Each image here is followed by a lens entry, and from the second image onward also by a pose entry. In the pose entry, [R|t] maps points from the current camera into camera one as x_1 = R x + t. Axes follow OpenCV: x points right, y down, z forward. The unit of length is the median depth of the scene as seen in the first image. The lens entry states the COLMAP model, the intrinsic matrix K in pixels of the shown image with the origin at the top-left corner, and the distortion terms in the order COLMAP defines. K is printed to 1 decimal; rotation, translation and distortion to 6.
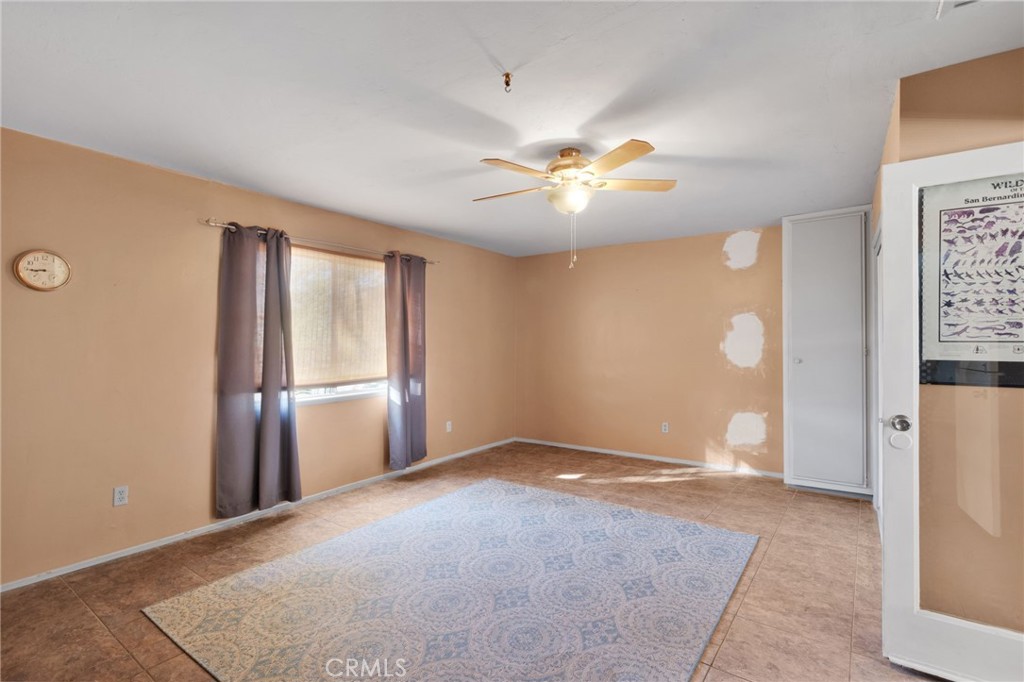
lens RADIAL K [[487.0, 0, 512.1], [0, 487.0, 340.2], [0, 0, 1]] dist [-0.002210, -0.000992]
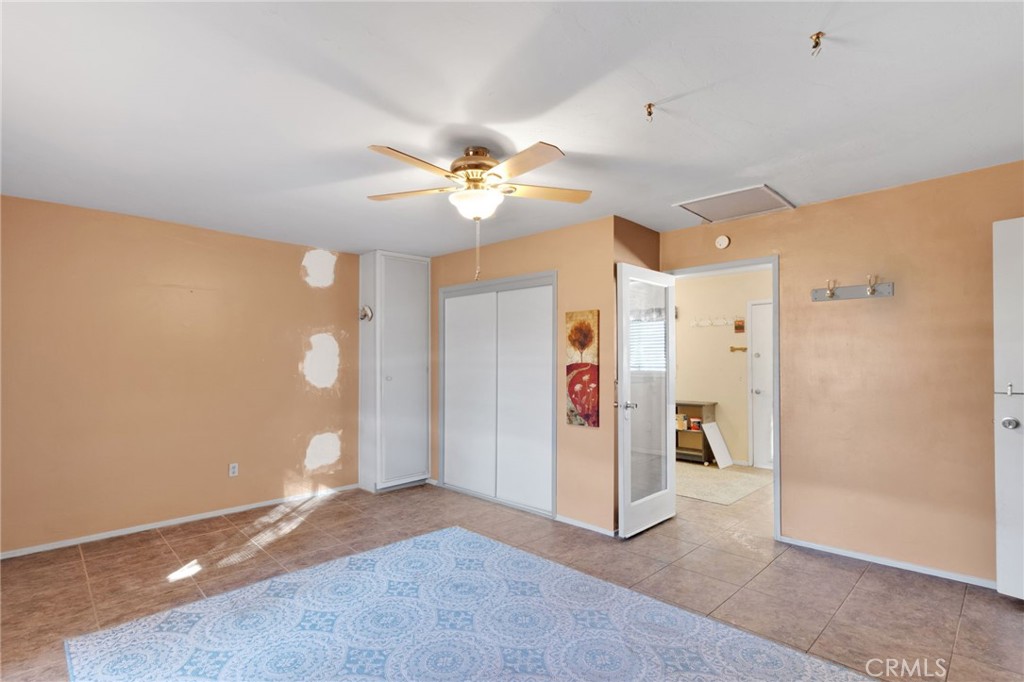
lens RADIAL K [[487.0, 0, 524.1], [0, 487.0, 357.7], [0, 0, 1]] dist [-0.002210, -0.000992]
pose [[0.153220, 0.008286, 0.988157, -0.454255], [-0.000989, 0.999966, -0.008232, 0.002173], [-0.988192, 0.000284, 0.153223, 0.463899]]
